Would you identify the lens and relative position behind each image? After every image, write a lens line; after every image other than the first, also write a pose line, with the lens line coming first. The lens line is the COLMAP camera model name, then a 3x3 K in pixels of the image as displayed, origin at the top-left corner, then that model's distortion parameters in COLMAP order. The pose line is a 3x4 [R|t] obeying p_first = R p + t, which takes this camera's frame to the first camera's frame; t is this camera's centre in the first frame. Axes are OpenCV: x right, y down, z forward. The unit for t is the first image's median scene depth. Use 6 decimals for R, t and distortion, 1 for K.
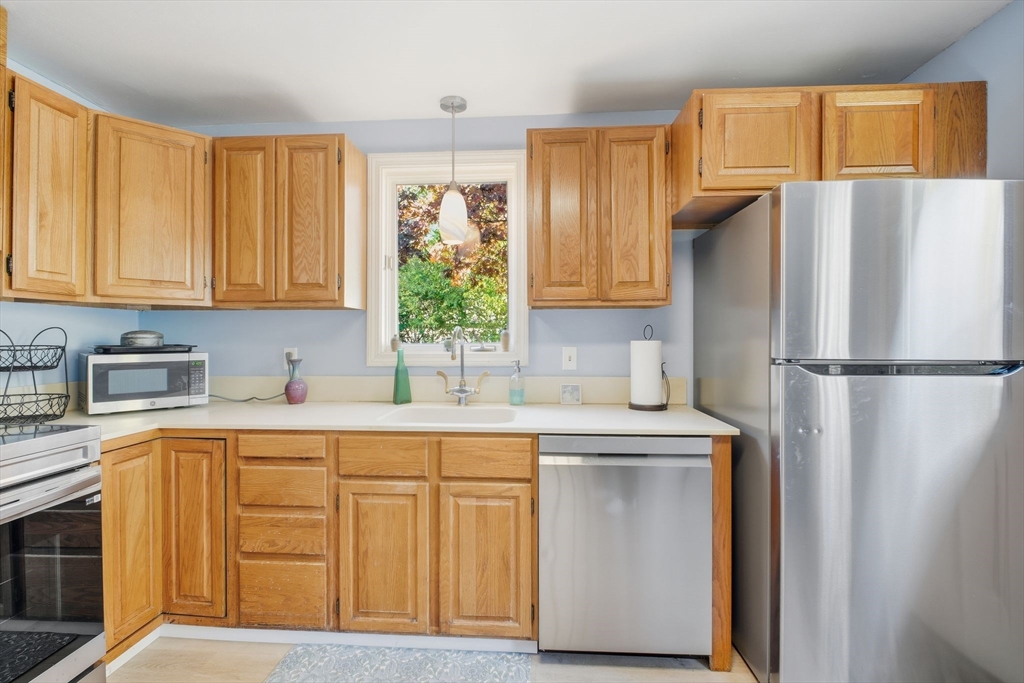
lens RADIAL K [[475.4, 0, 504.8], [0, 475.4, 335.7], [0, 0, 1]] dist [-0.001182, -0.000884]
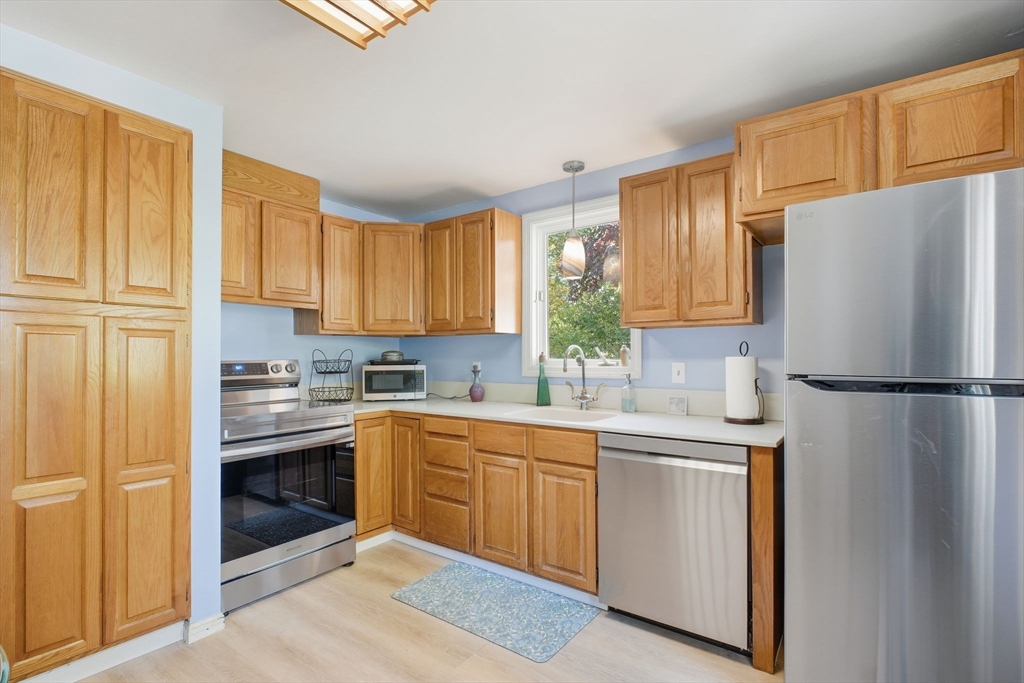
lens RADIAL K [[472.5, 0, 512.3], [0, 472.5, 353.0], [0, 0, 1]] dist [-0.000195, -0.000549]
pose [[0.849345, -0.005489, -0.527809, 0.503473], [0.006804, 0.999977, 0.000550, -0.001778], [0.527794, -0.004059, 0.849363, -0.166690]]
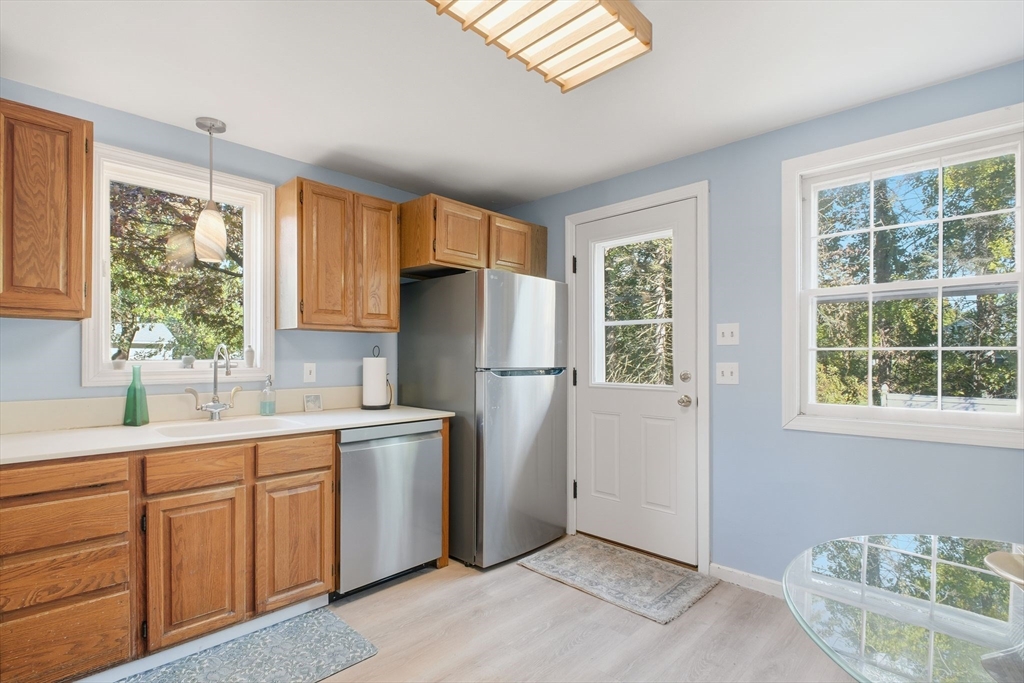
lens RADIAL K [[487.4, 0, 491.9], [0, 487.4, 357.7], [0, 0, 1]] dist [-0.000024, -0.012250]
pose [[0.664551, 0.002377, 0.747239, -0.605521], [-0.009254, 0.999944, 0.005049, 0.000465], [-0.747186, -0.010270, 0.664536, -0.179429]]
